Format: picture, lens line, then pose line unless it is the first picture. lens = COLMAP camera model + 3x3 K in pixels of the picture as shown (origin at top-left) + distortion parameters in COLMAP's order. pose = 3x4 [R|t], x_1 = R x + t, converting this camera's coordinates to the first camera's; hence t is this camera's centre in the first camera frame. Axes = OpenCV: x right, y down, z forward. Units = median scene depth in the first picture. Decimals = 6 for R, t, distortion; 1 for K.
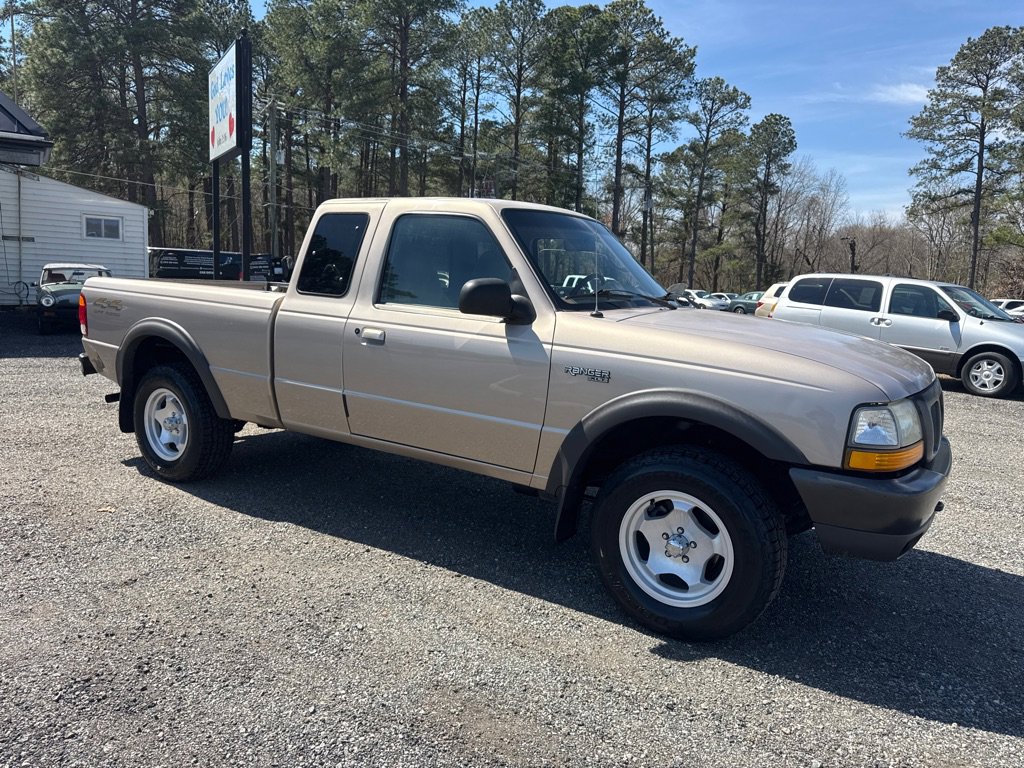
lens RADIAL K [[726.7, 0, 506.5], [0, 726.7, 384.8], [0, 0, 1]] dist [0.038027, -0.046844]
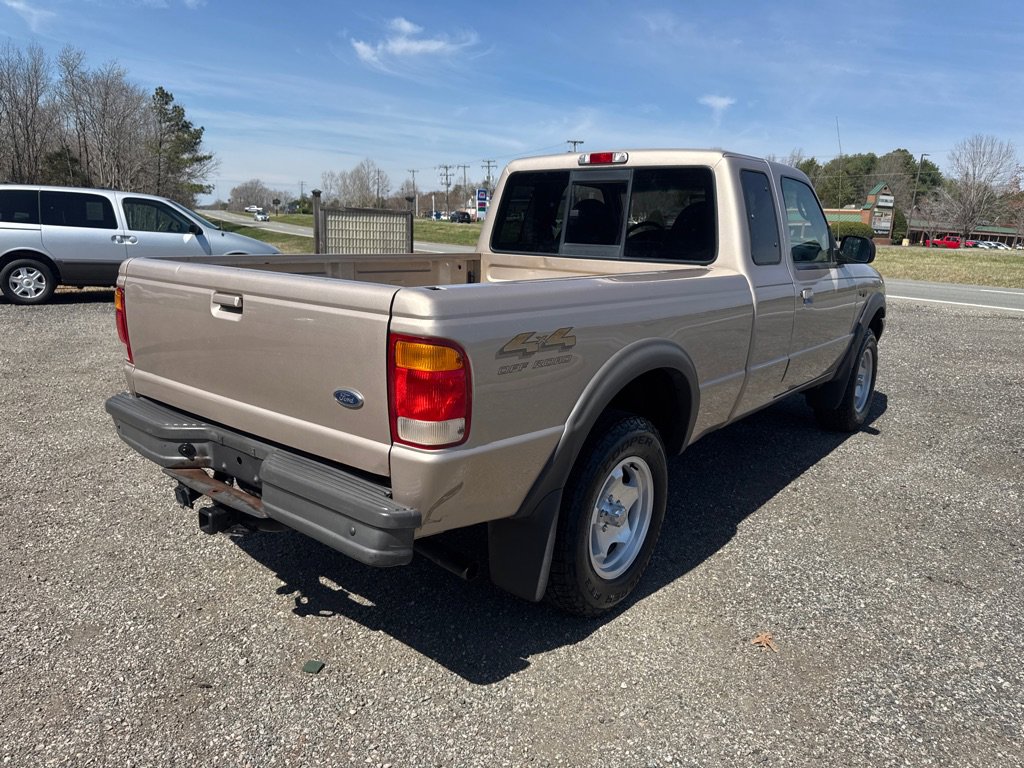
lens RADIAL K [[726.7, 0, 509.1], [0, 726.7, 391.5], [0, 0, 1]] dist [0.038027, -0.046844]
pose [[0.126153, -0.271008, 0.954275, -0.115643], [0.124705, 0.958661, 0.255768, -0.023086], [-0.984141, 0.086737, 0.154734, 0.112605]]
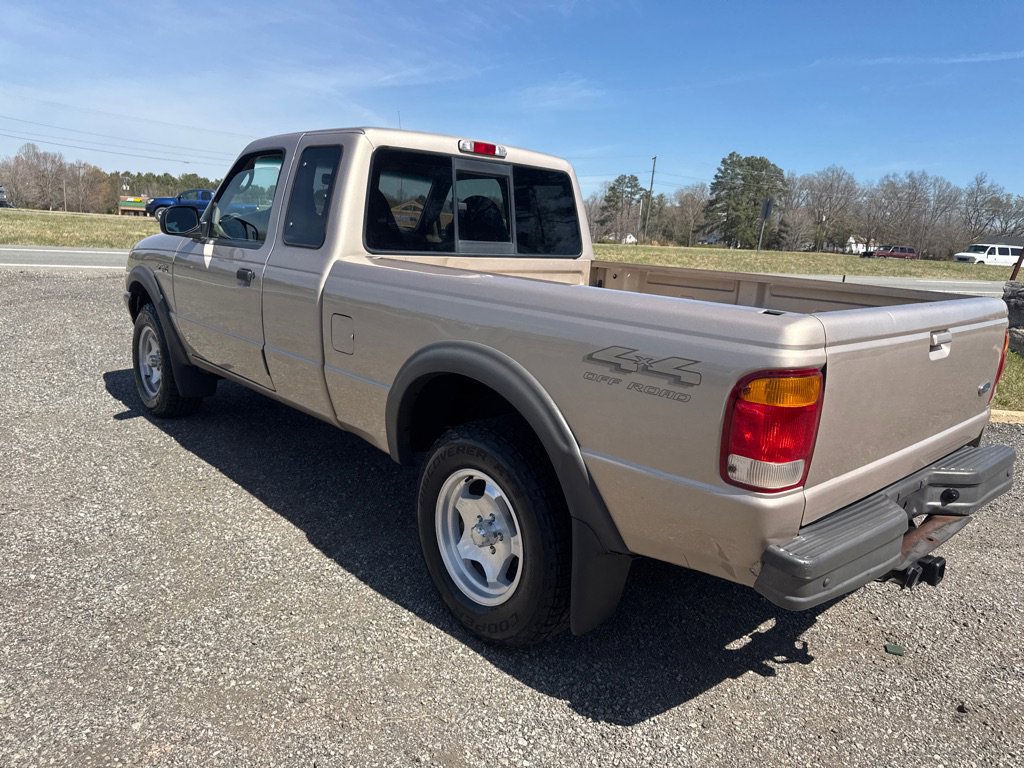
lens RADIAL K [[726.7, 0, 517.4], [0, 726.7, 389.7], [0, 0, 1]] dist [0.038027, -0.046844]
pose [[-0.958351, -0.164004, 0.233807, -0.046781], [-0.067271, 0.925271, 0.373293, -0.032431], [-0.277556, 0.342017, -0.897768, 0.199045]]
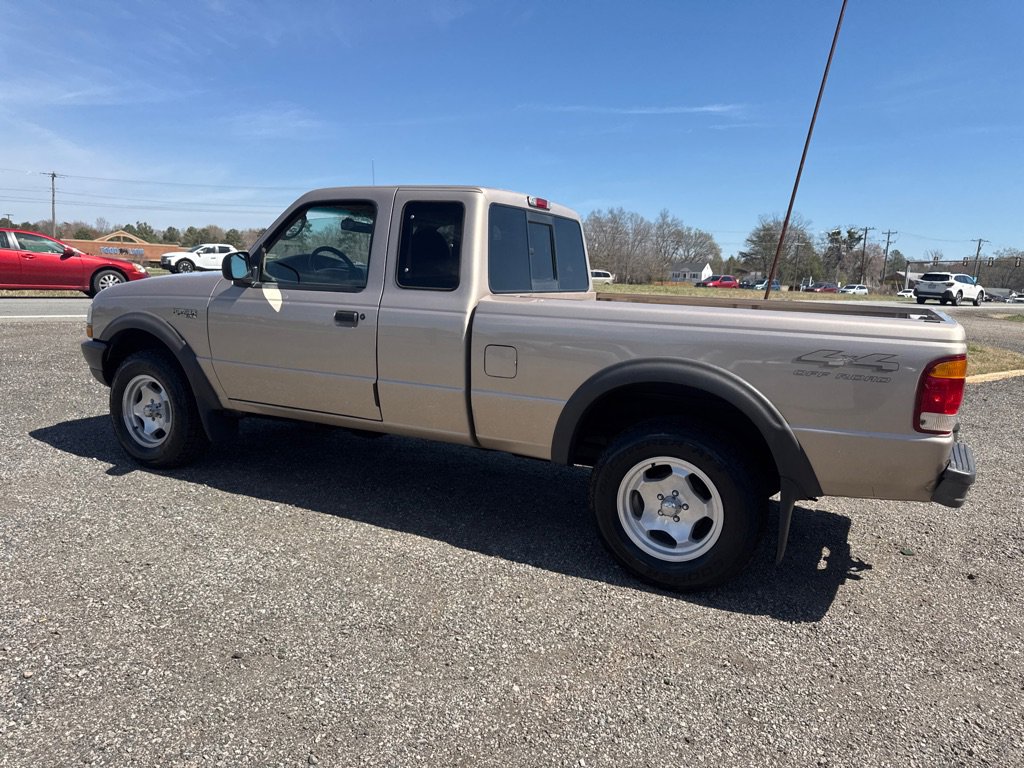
lens RADIAL K [[726.7, 0, 515.7], [0, 726.7, 388.0], [0, 0, 1]] dist [0.038027, -0.046844]
pose [[-0.991553, -0.078844, -0.102991, -0.006009], [-0.106745, 0.947108, 0.302643, -0.032355], [0.073682, 0.311080, -0.947523, 0.218455]]
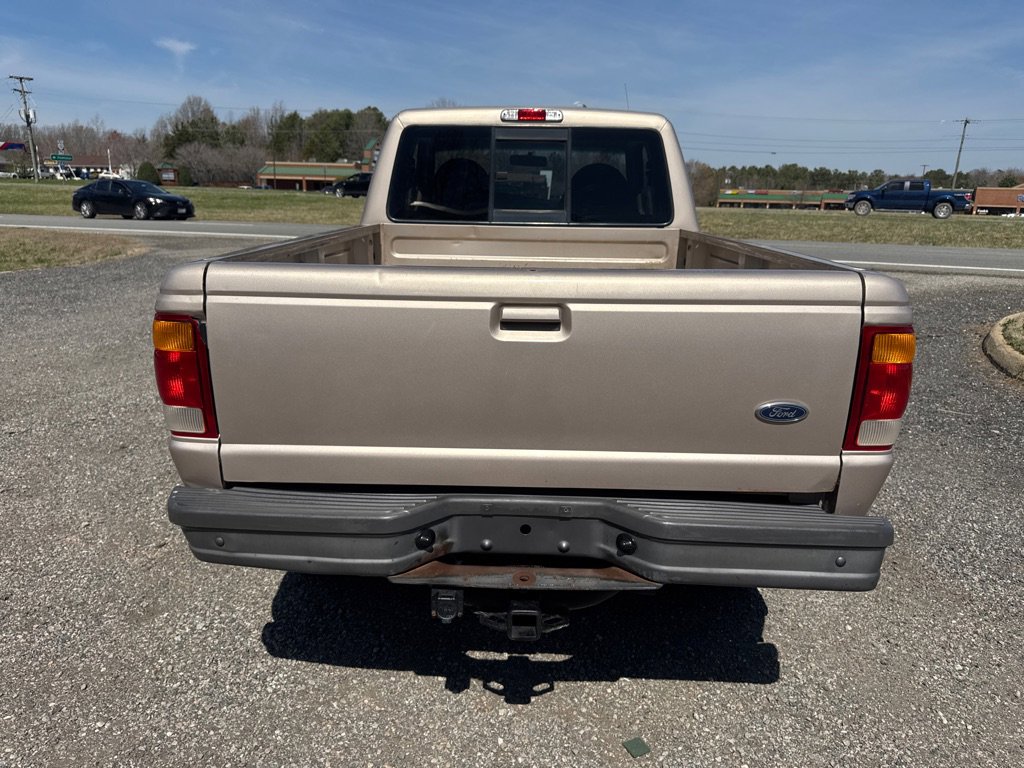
lens RADIAL K [[726.7, 0, 509.5], [0, 726.7, 390.4], [0, 0, 1]] dist [0.038027, -0.046844]
pose [[-0.505920, -0.286883, 0.813476, -0.095589], [0.087582, 0.921114, 0.379312, -0.029308], [-0.858123, 0.263148, -0.440884, 0.161178]]
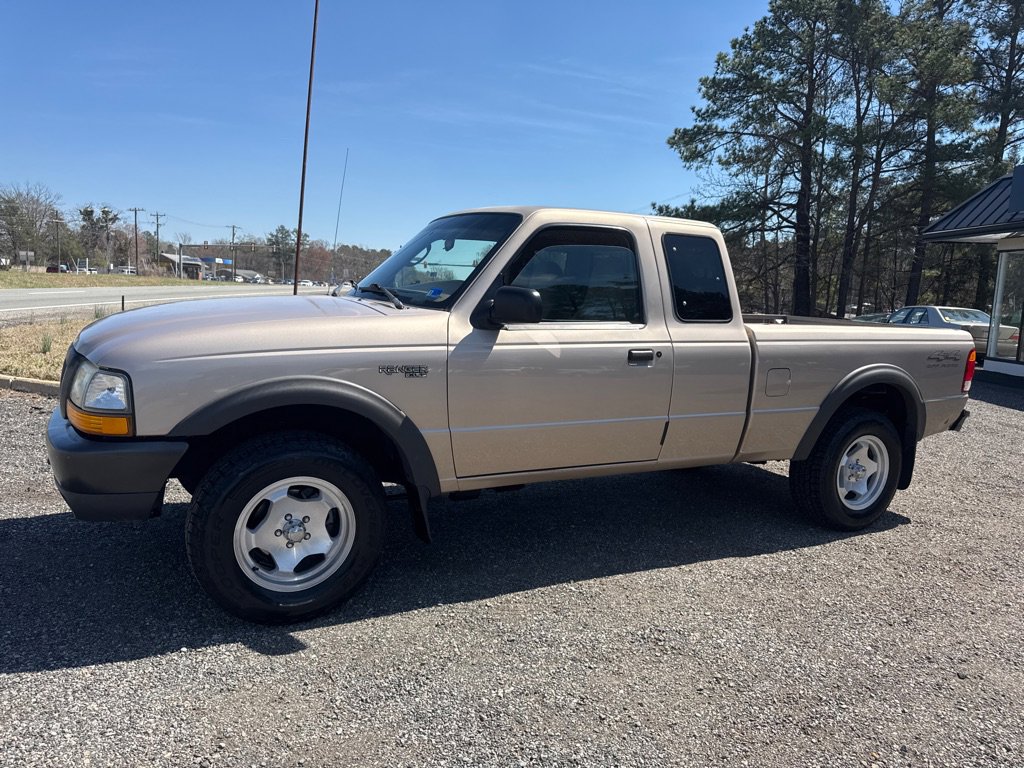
lens RADIAL K [[726.7, 0, 513.4], [0, 726.7, 381.9], [0, 0, 1]] dist [0.038027, -0.046844]
pose [[-0.505537, 0.037256, -0.862000, 0.088890], [-0.205428, 0.965139, 0.162192, -0.018309], [0.837992, 0.259073, -0.480260, 0.155065]]
